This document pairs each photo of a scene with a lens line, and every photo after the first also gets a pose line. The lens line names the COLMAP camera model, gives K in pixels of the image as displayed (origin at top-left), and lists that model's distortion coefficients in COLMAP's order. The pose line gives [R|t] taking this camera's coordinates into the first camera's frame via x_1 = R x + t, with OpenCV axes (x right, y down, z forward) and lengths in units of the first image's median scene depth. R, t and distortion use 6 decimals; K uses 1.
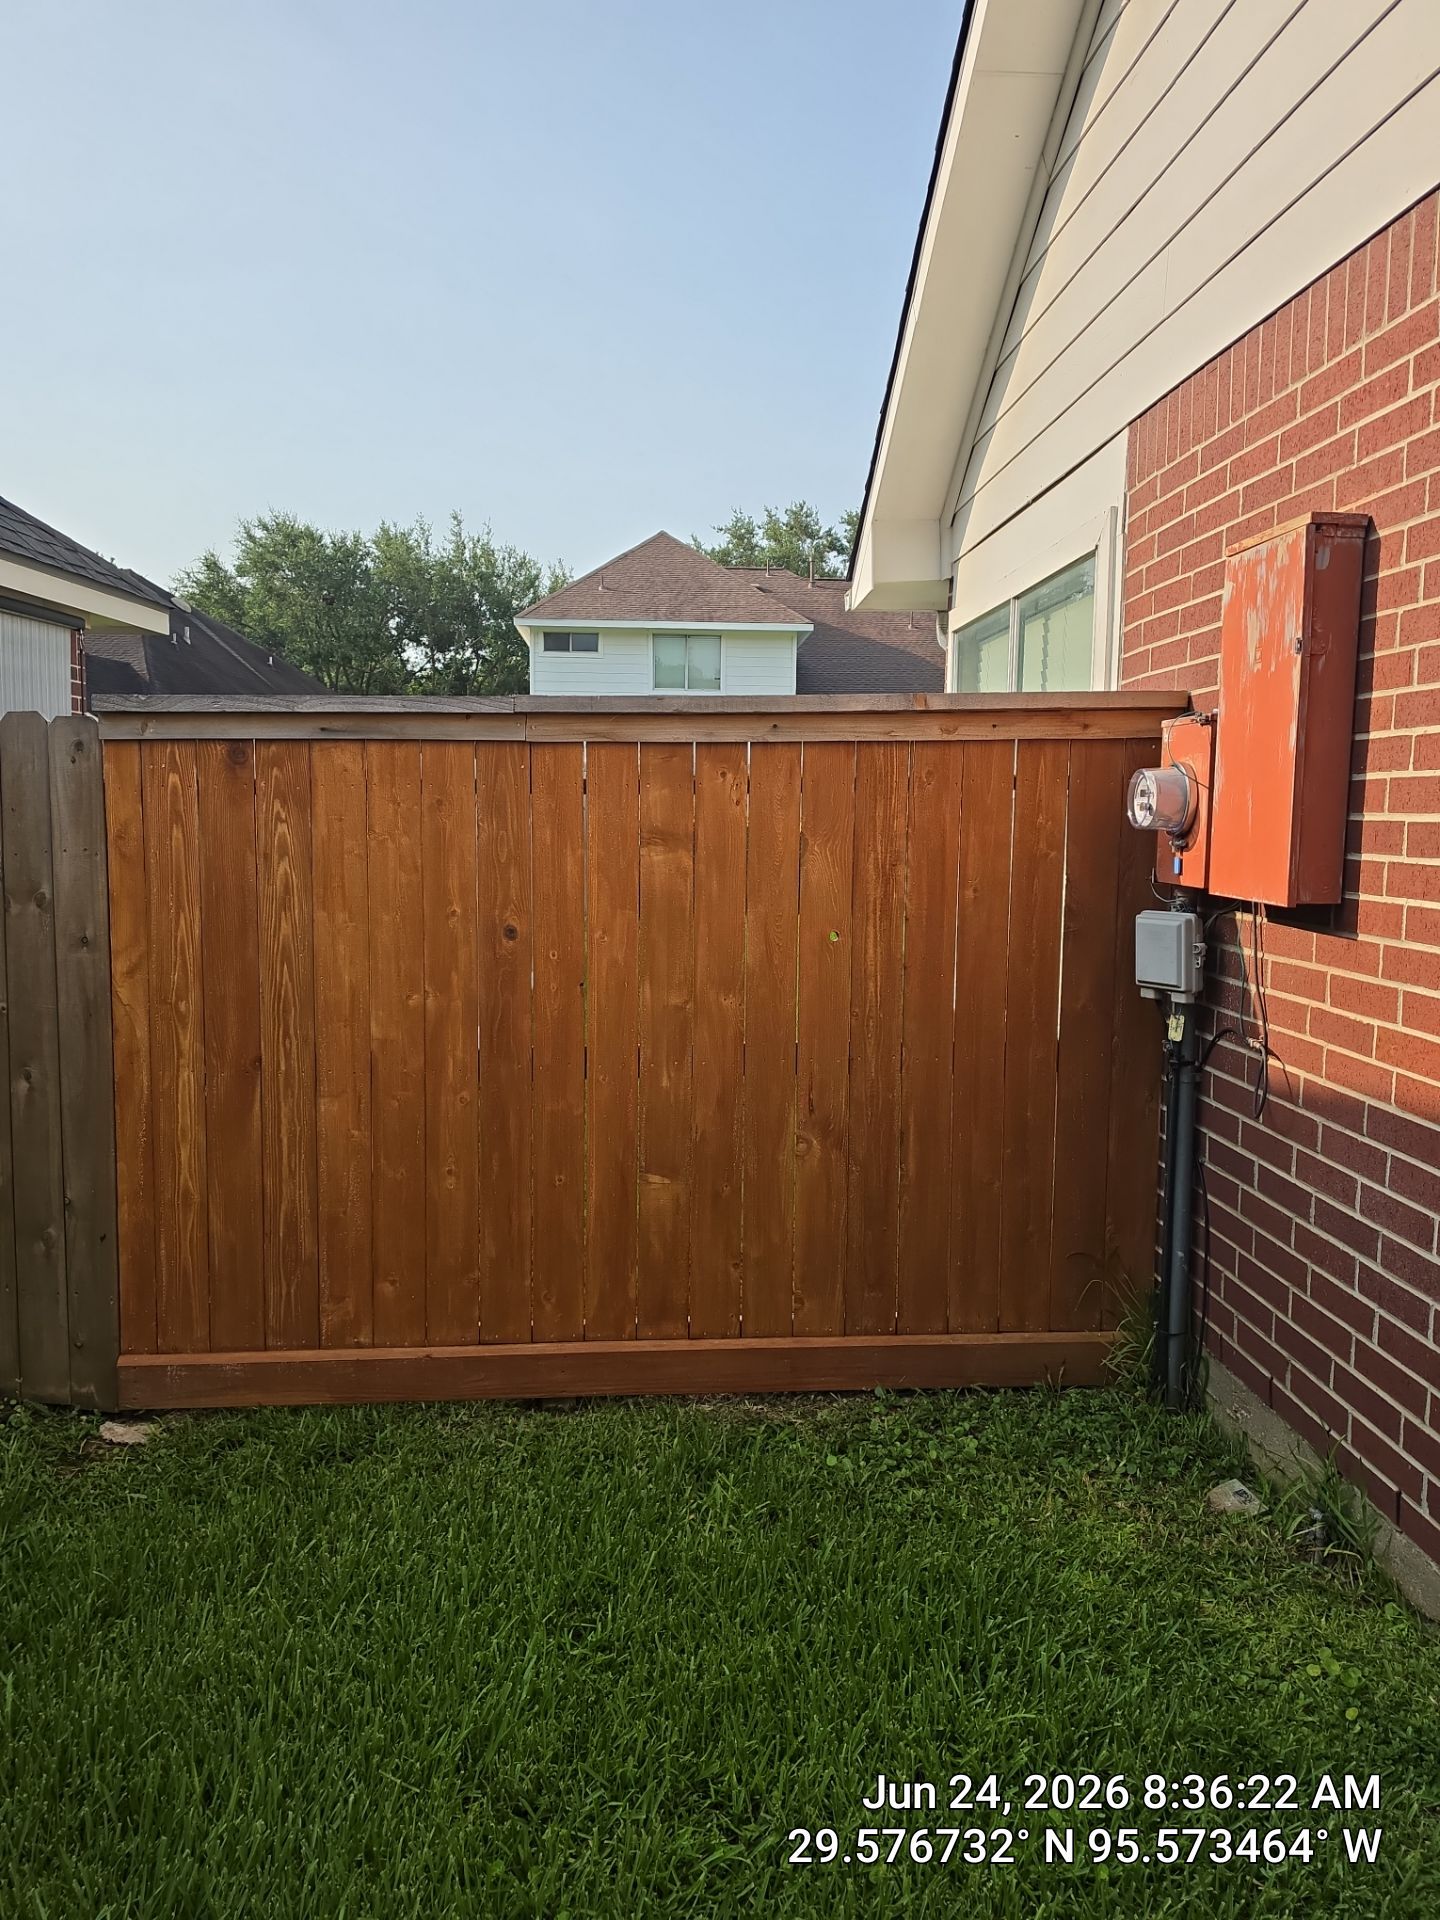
lens RADIAL K [[1330.1, 0, 719.1], [0, 1330.1, 954.5], [0, 0, 1]] dist [0.019769, -0.003640]
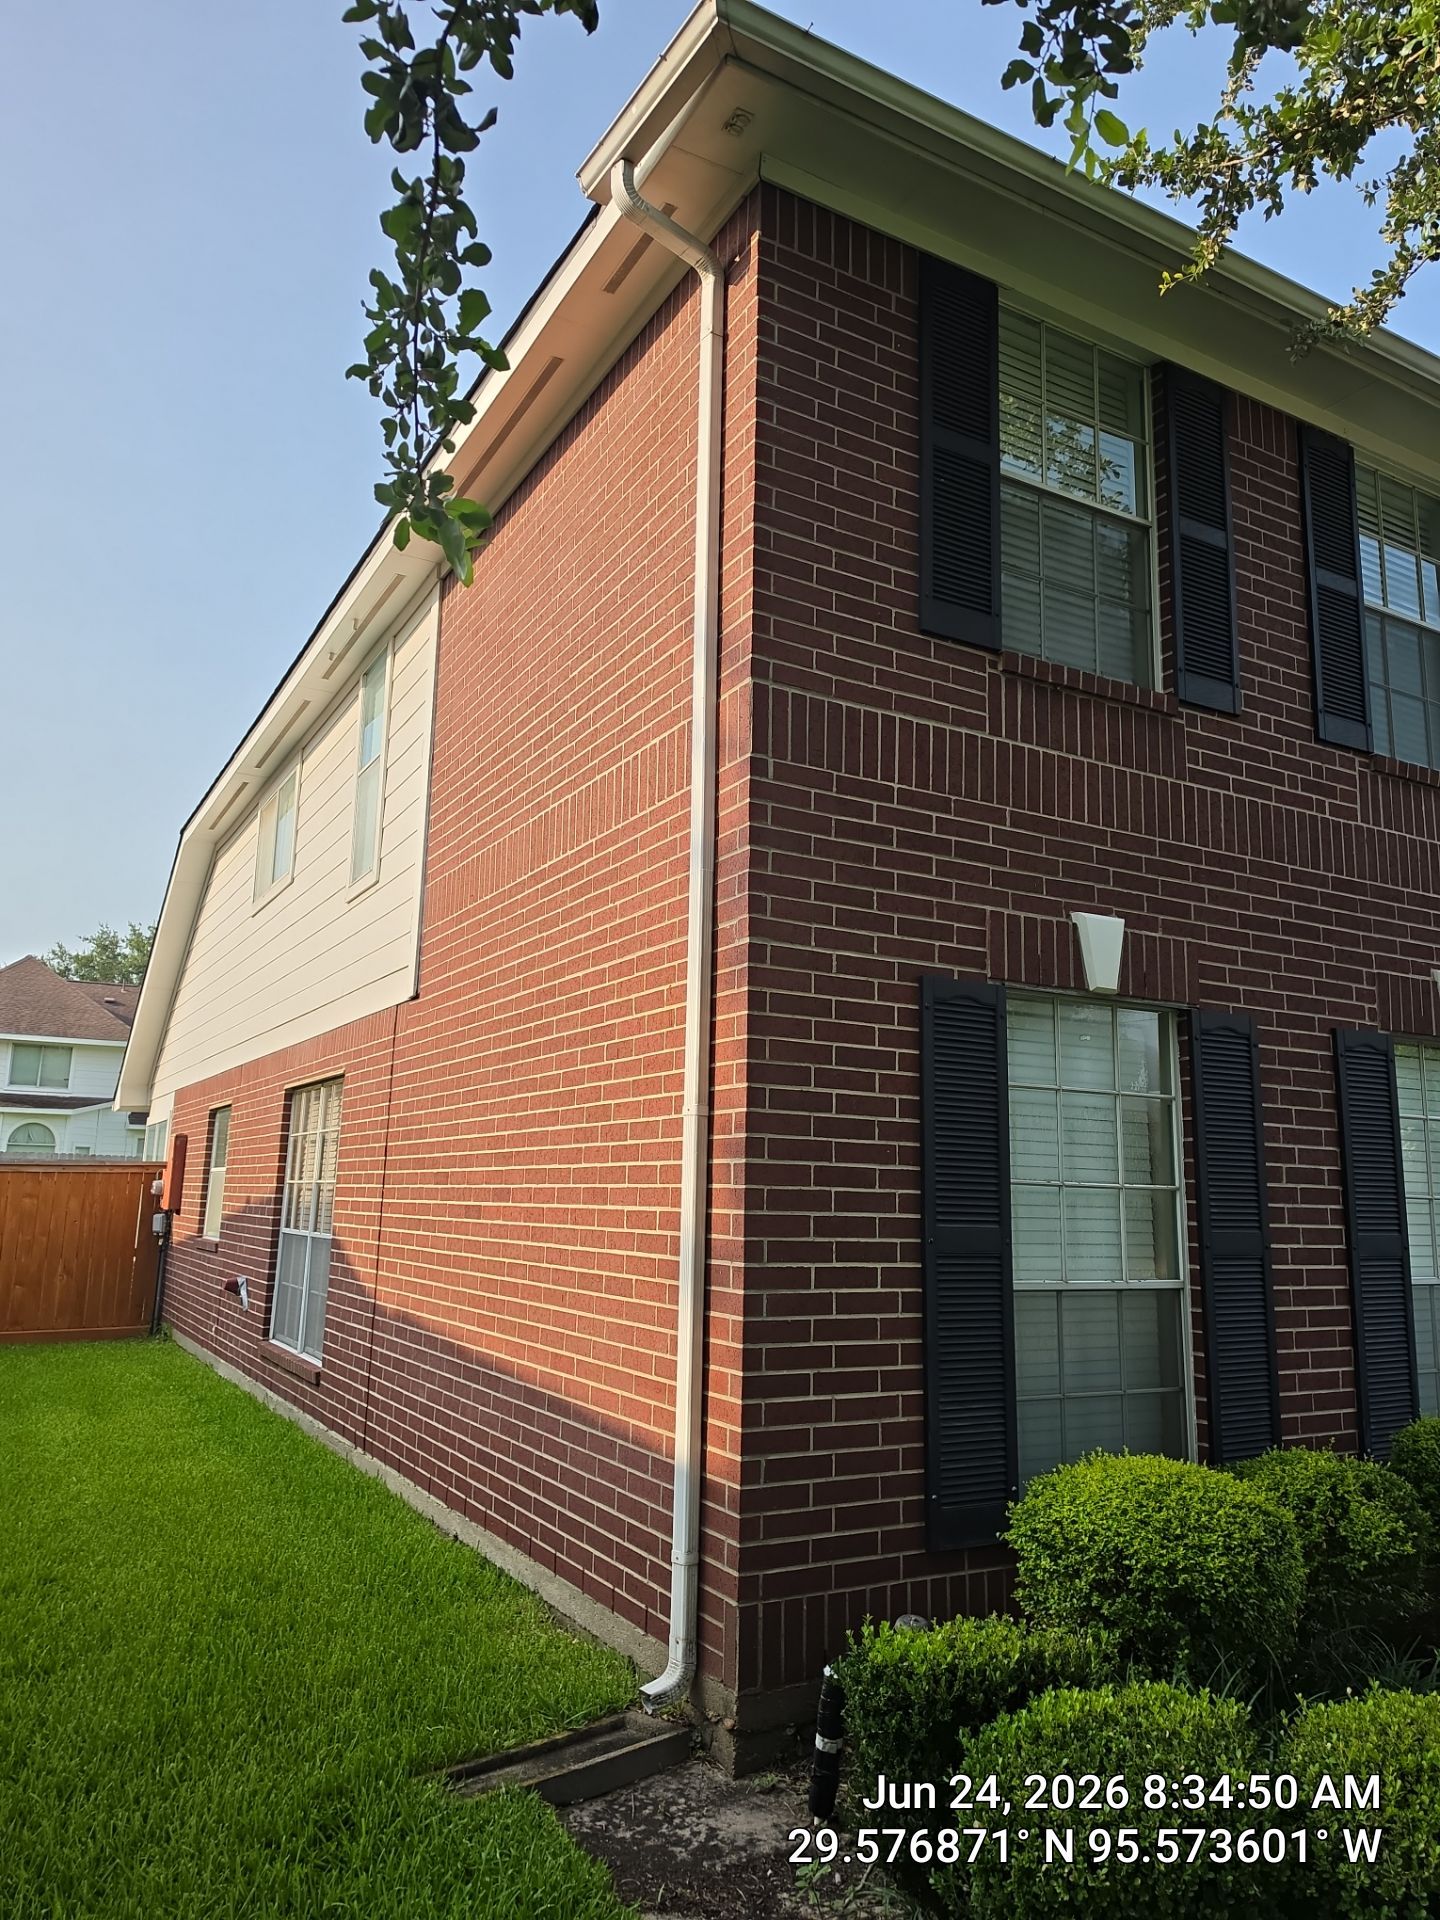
lens RADIAL K [[1330.1, 0, 716.4], [0, 1330.1, 960.7], [0, 0, 1]] dist [0.019769, -0.003640]
pose [[0.900877, 0.088969, 0.424859, 0.005659], [0.030555, 0.963344, -0.266522, 0.044171], [-0.432997, 0.253085, 0.865137, -0.428314]]
